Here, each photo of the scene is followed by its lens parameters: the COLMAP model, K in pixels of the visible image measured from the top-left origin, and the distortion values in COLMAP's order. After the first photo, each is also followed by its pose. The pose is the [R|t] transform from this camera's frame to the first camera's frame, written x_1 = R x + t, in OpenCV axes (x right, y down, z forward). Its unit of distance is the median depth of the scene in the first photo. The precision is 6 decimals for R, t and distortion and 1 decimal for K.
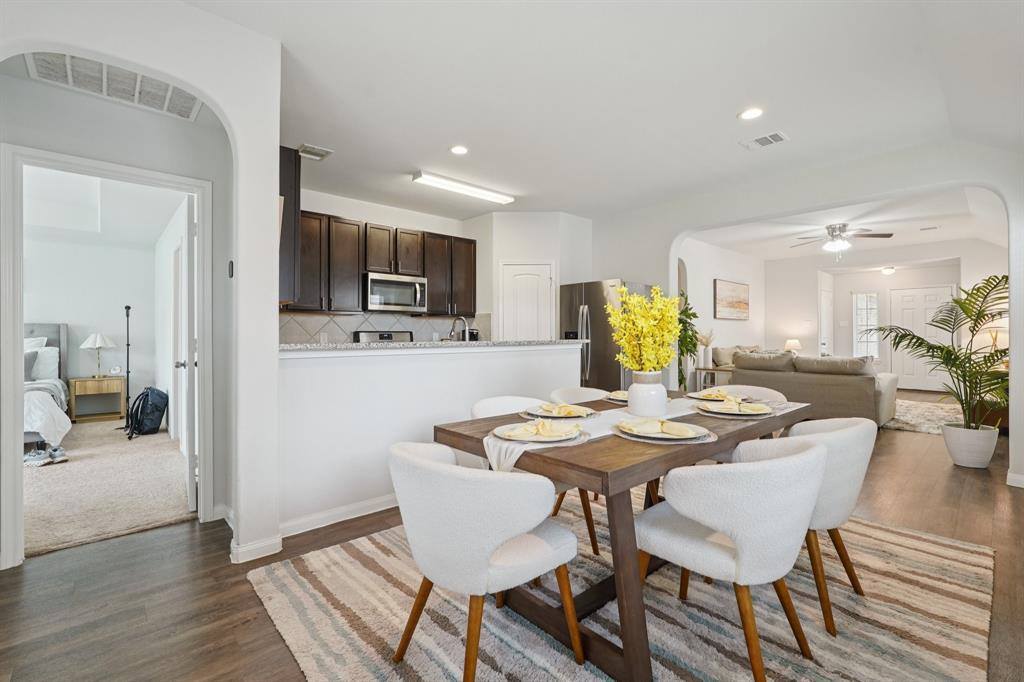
lens RADIAL K [[451.8, 0, 511.3], [0, 451.8, 335.1], [0, 0, 1]] dist [-0.021677, 0.011363]
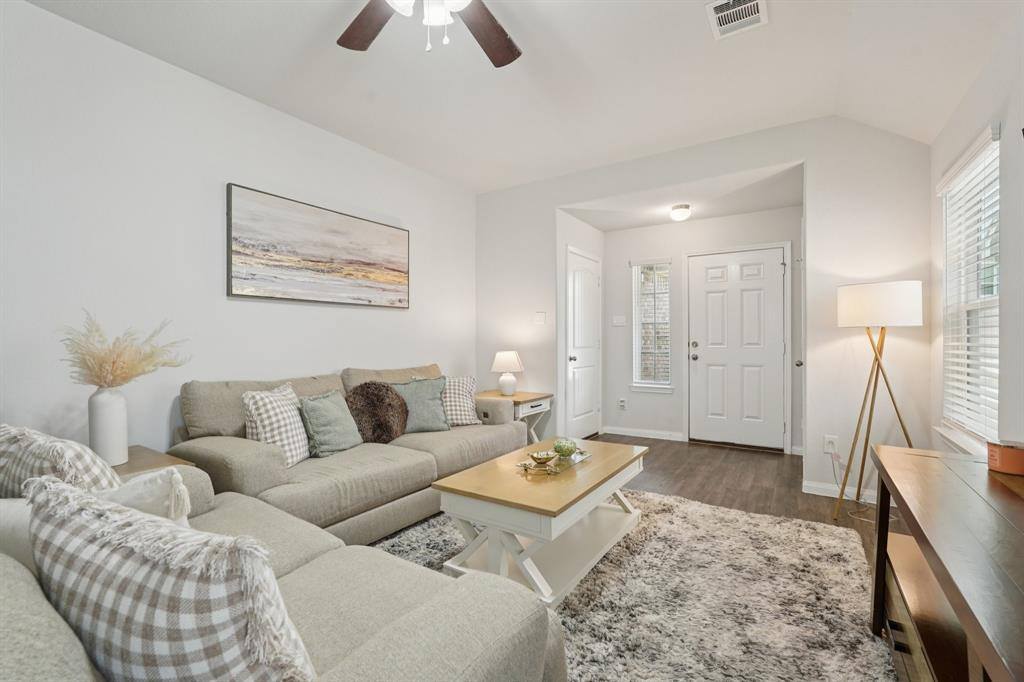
lens RADIAL K [[451.8, 0, 511.3], [0, 451.8, 335.1], [0, 0, 1]] dist [-0.021677, 0.011363]
pose [[0.968886, -0.001618, 0.247501, 1.005979], [0.004741, 0.999916, -0.012024, -0.001730], [-0.247461, 0.012823, 0.968813, 1.051415]]
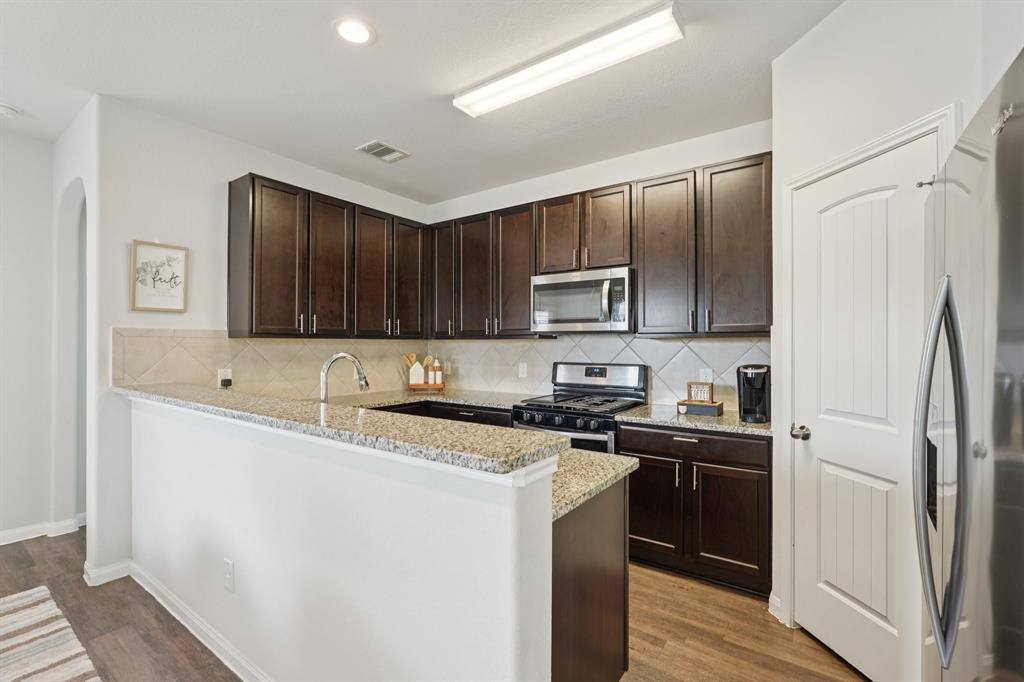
lens RADIAL K [[449.2, 0, 512.7], [0, 449.2, 343.8], [0, 0, 1]] dist [-0.014307, 0.000560]
pose [[0.213391, 0.003083, -0.976962, 0.354584], [-0.002690, 0.999993, 0.002568, -0.043180], [0.976963, 0.002080, 0.213398, 0.888747]]
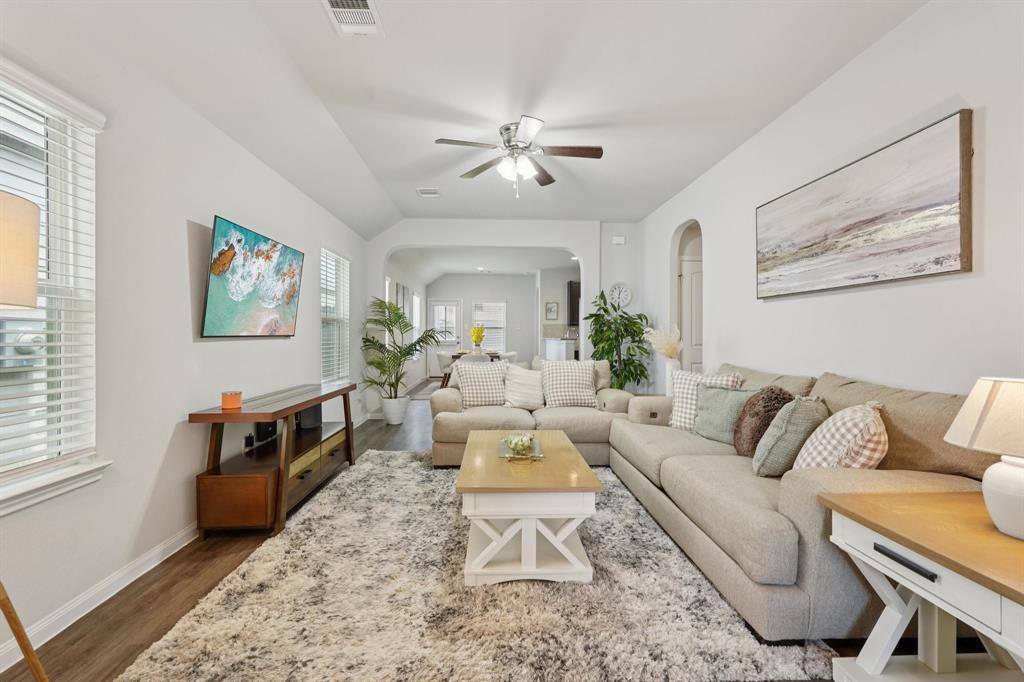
lens RADIAL K [[451.8, 0, 511.3], [0, 451.8, 335.1], [0, 0, 1]] dist [-0.021677, 0.011363]
pose [[-0.637689, -0.001069, -0.770293, 1.621579], [-0.003690, 0.999992, 0.001667, -0.004749], [0.770285, 0.003905, -0.637688, 1.893088]]
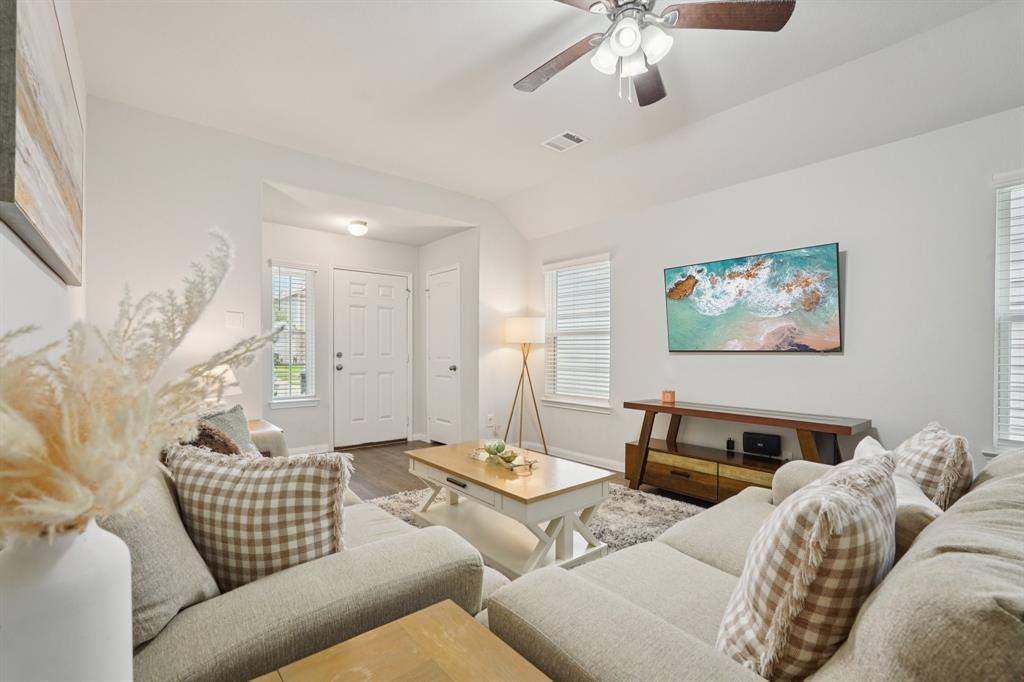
lens RADIAL K [[455.4, 0, 514.1], [0, 455.4, 352.3], [0, 0, 1]] dist [0.000127, 0.000066]
pose [[0.035776, -0.004717, 0.999349, 0.600464], [0.000979, 0.999989, 0.004685, -0.002188], [-0.999359, 0.000811, 0.035780, 1.507096]]
